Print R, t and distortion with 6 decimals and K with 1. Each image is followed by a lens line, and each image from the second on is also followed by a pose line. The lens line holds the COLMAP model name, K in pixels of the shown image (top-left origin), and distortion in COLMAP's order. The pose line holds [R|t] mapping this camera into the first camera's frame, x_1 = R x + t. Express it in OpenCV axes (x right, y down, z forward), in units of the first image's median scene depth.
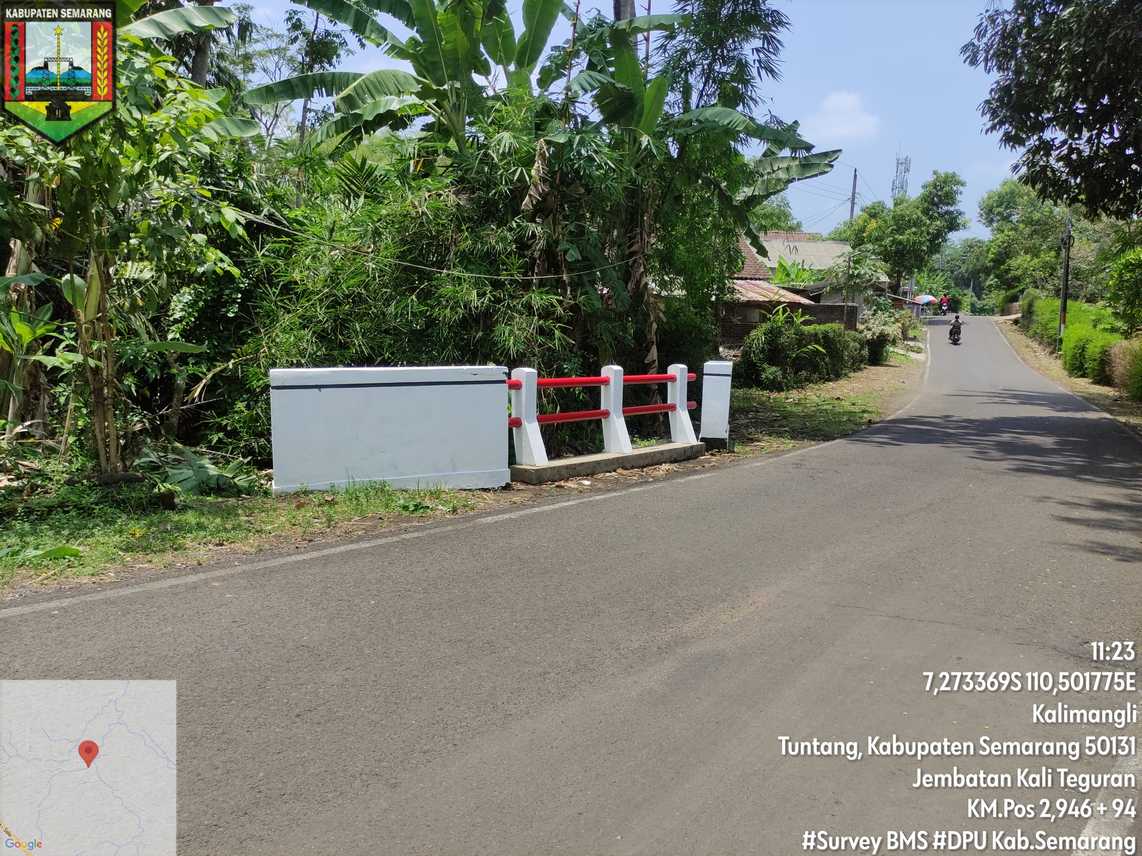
lens RADIAL K [[842.0, 0, 570.5], [0, 842.0, 422.9], [0, 0, 1]] dist [0.064734, -0.074064]
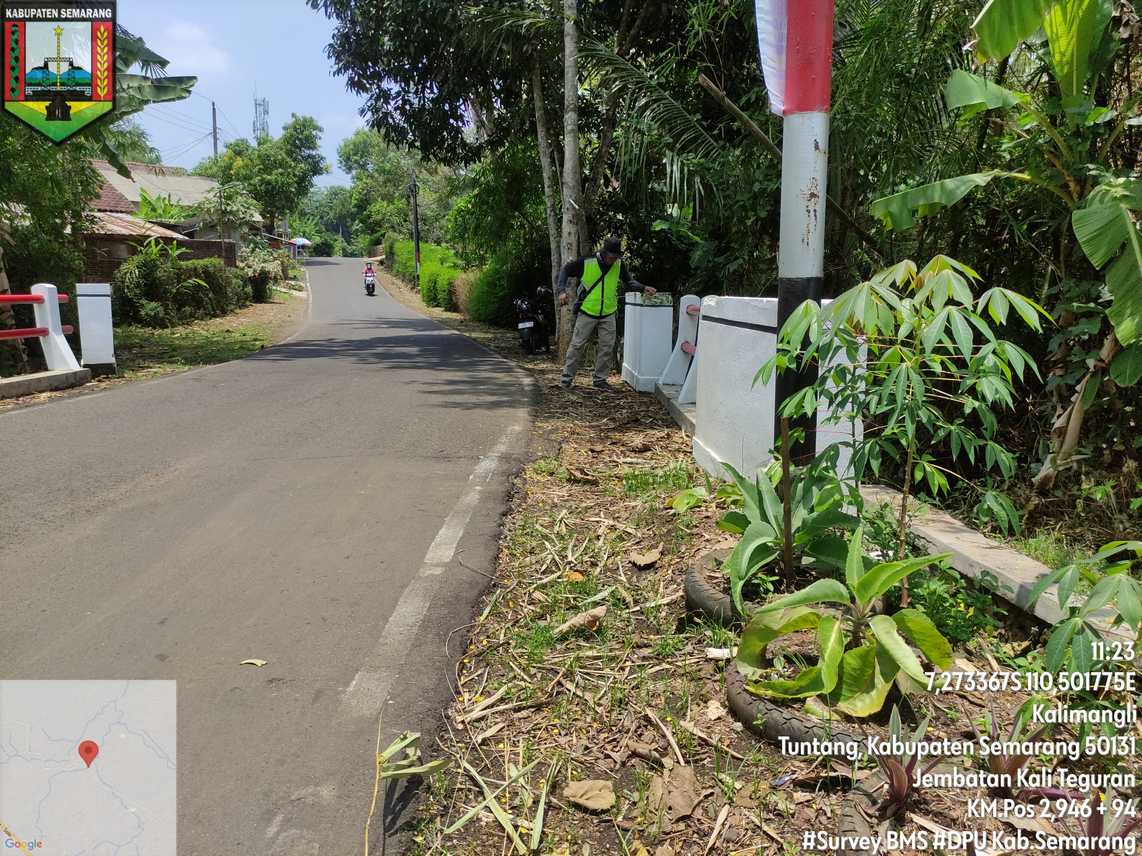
lens RADIAL K [[842.0, 0, 570.5], [0, 842.0, 422.9], [0, 0, 1]] dist [0.064734, -0.074064]
pose [[0.768943, -0.125401, 0.626898, -0.011077], [0.086044, 0.991952, 0.092884, 0.014848], [-0.633501, -0.017482, 0.773544, -0.025005]]
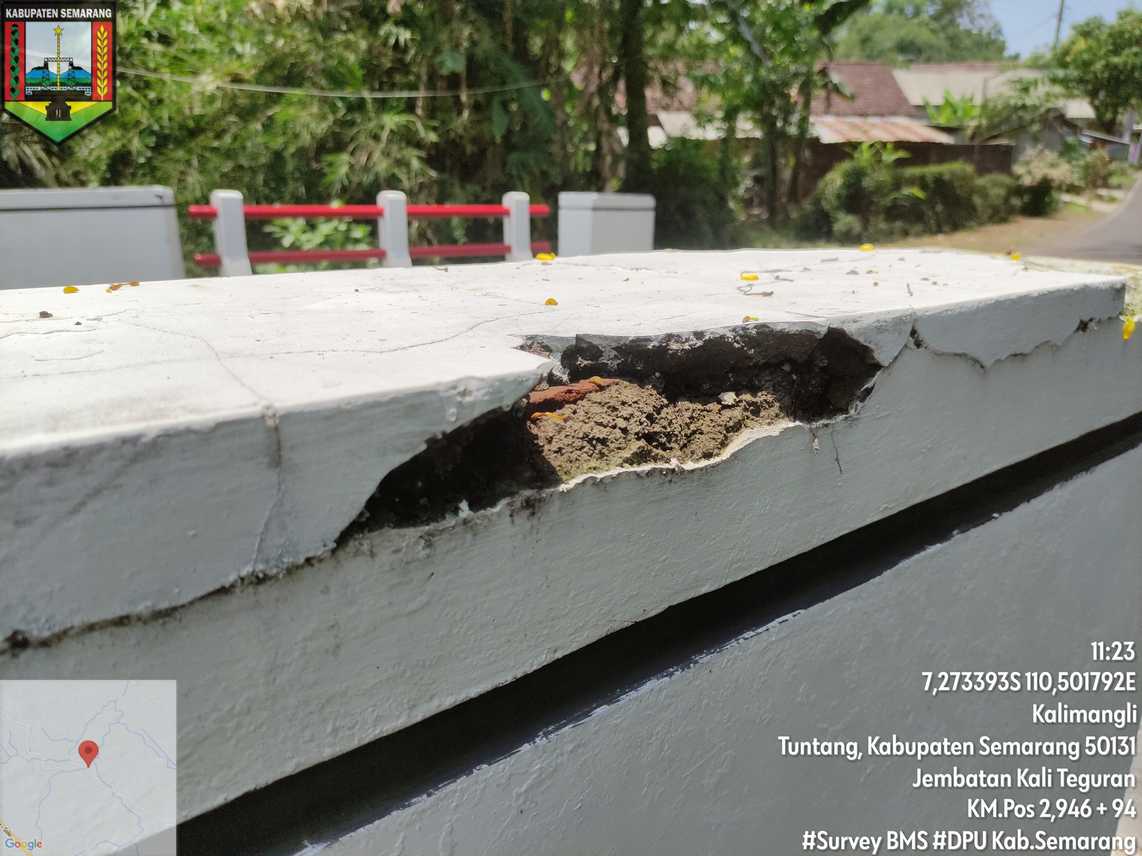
lens RADIAL K [[861.4, 0, 573.5], [0, 861.4, 426.8], [0, 0, 1]] dist [0.007595, -0.002686]
pose [[0.976225, 0.036534, -0.213658, 0.128931], [-0.003512, 0.988230, 0.152938, 0.008705], [0.216731, -0.148551, 0.964863, 0.062765]]
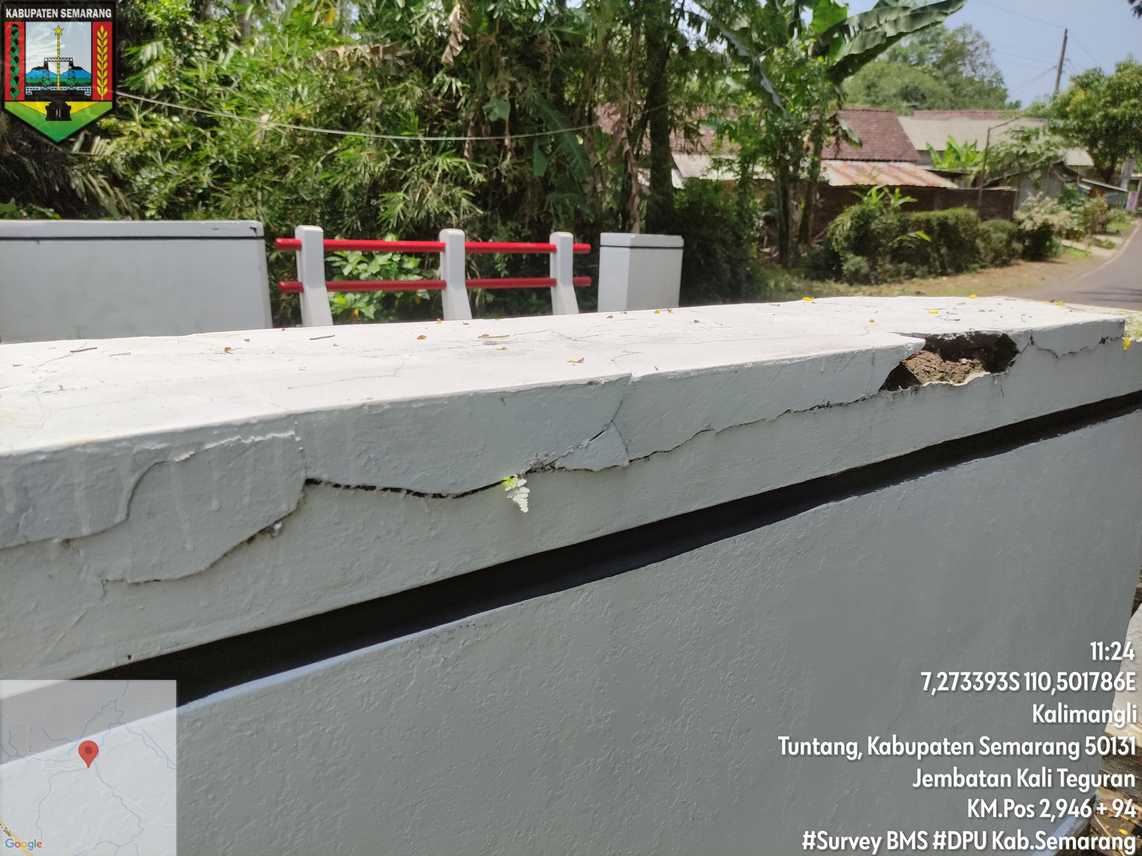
lens RADIAL K [[851.0, 0, 571.0], [0, 851.0, 428.0], [0, 0, 1]] dist [0.033749, -0.032708]
pose [[0.974523, 0.051087, -0.218394, 0.120550], [-0.025196, 0.992487, 0.119731, 0.009351], [0.222870, -0.111178, 0.968488, 0.039478]]
